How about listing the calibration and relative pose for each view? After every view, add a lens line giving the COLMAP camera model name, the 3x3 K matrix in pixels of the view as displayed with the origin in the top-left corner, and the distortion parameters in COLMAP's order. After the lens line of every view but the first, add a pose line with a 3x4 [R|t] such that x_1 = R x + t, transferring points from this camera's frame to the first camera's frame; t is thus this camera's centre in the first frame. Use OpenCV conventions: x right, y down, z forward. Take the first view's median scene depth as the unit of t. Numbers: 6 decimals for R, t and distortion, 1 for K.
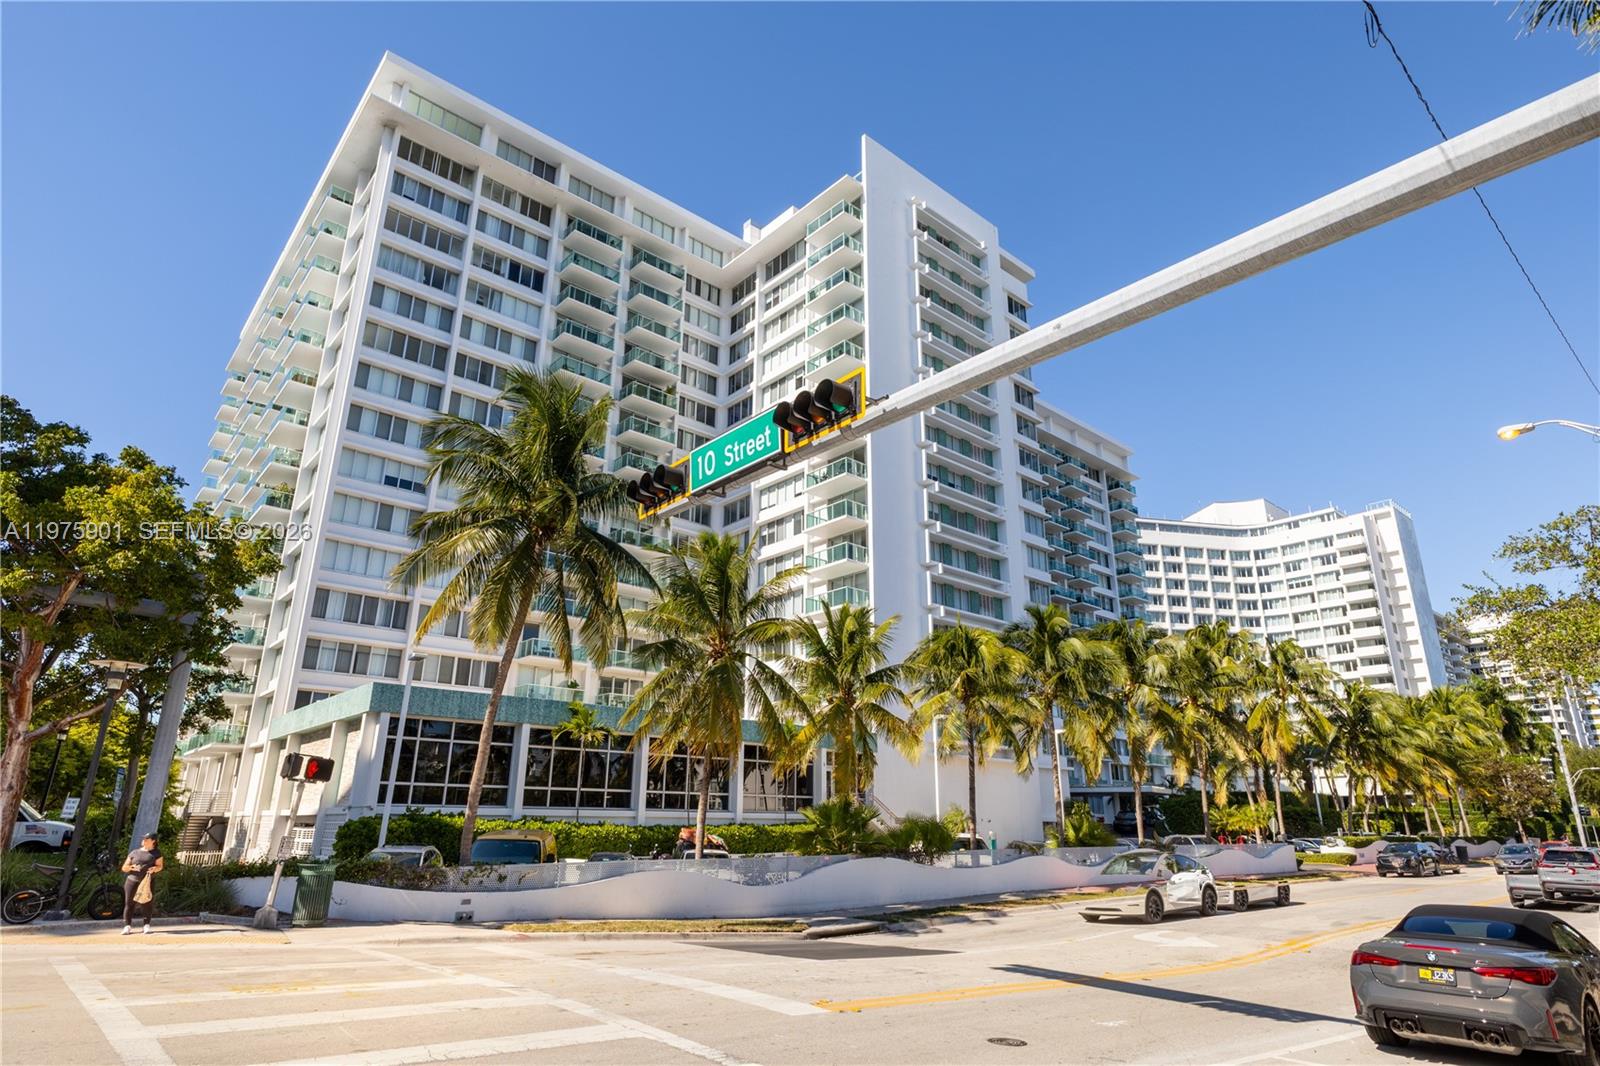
lens RADIAL K [[884.2, 0, 800.0], [0, 884.2, 533.0], [0, 0, 1]] dist [-0.011066, 0.000434]
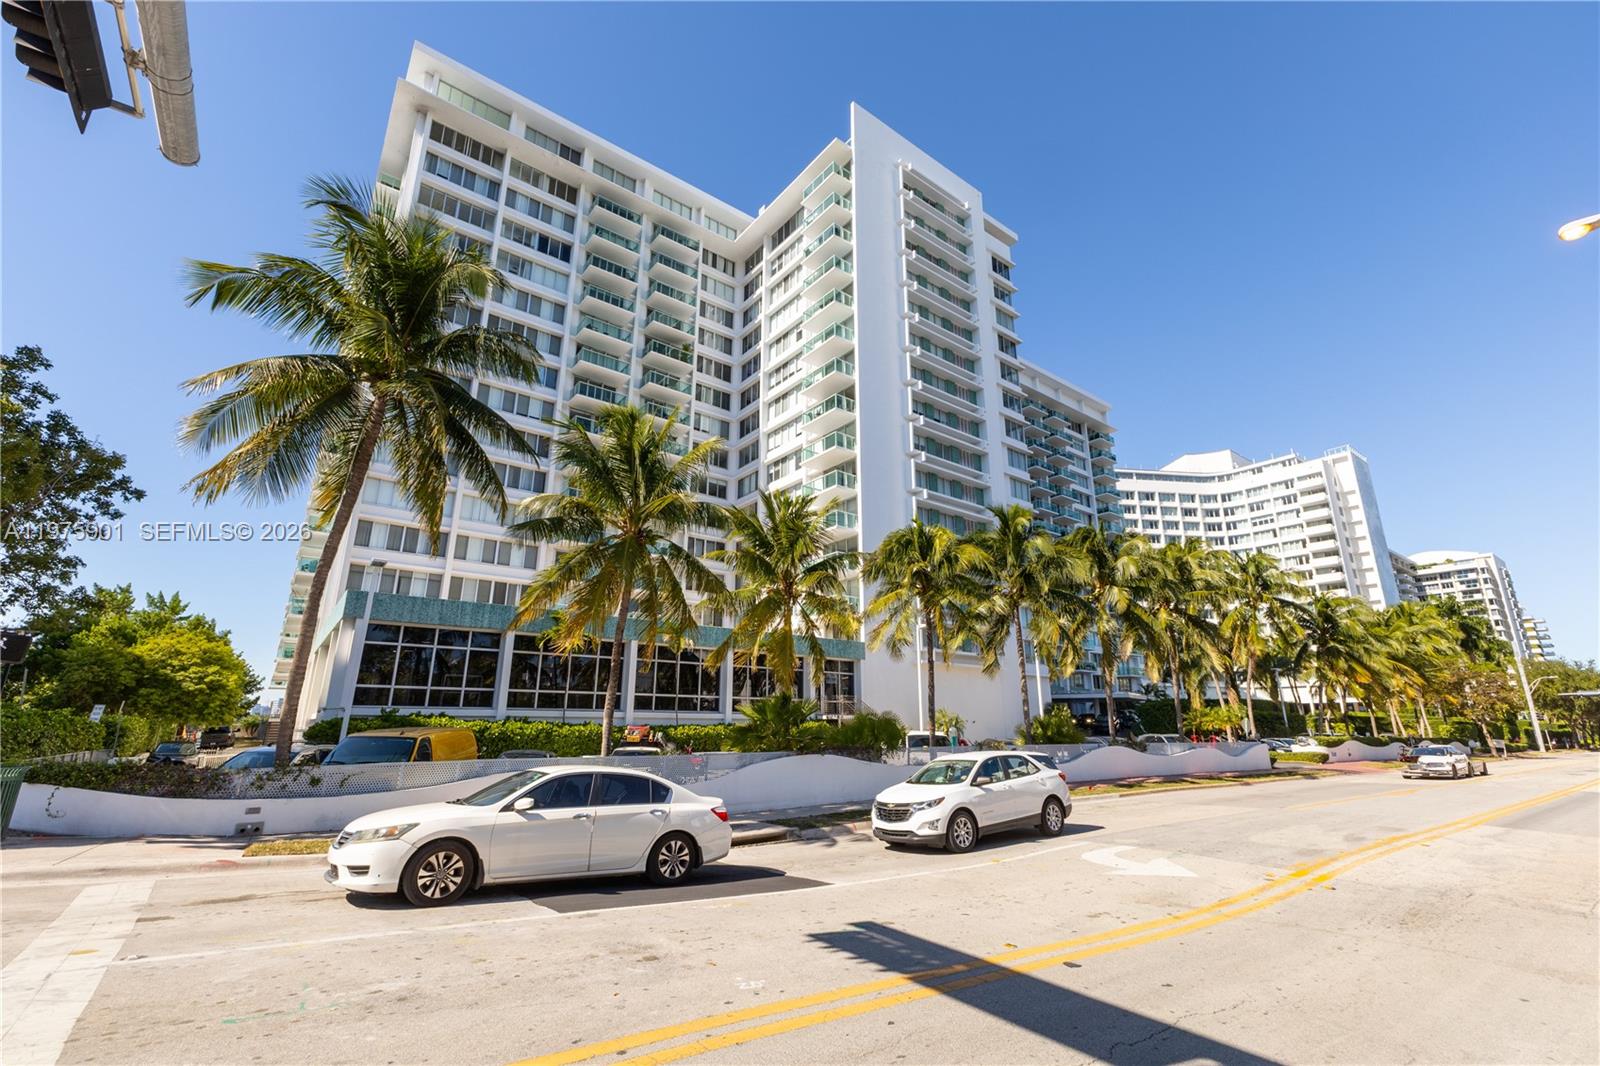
lens RADIAL K [[681.3, 0, 807.6], [0, 681.3, 536.6], [0, 0, 1]] dist [0.008380, -0.000325]
pose [[0.997547, -0.022880, -0.066156, 0.059914], [0.025654, 0.998814, 0.041392, 0.047749], [0.065130, -0.042988, 0.996950, 0.129296]]
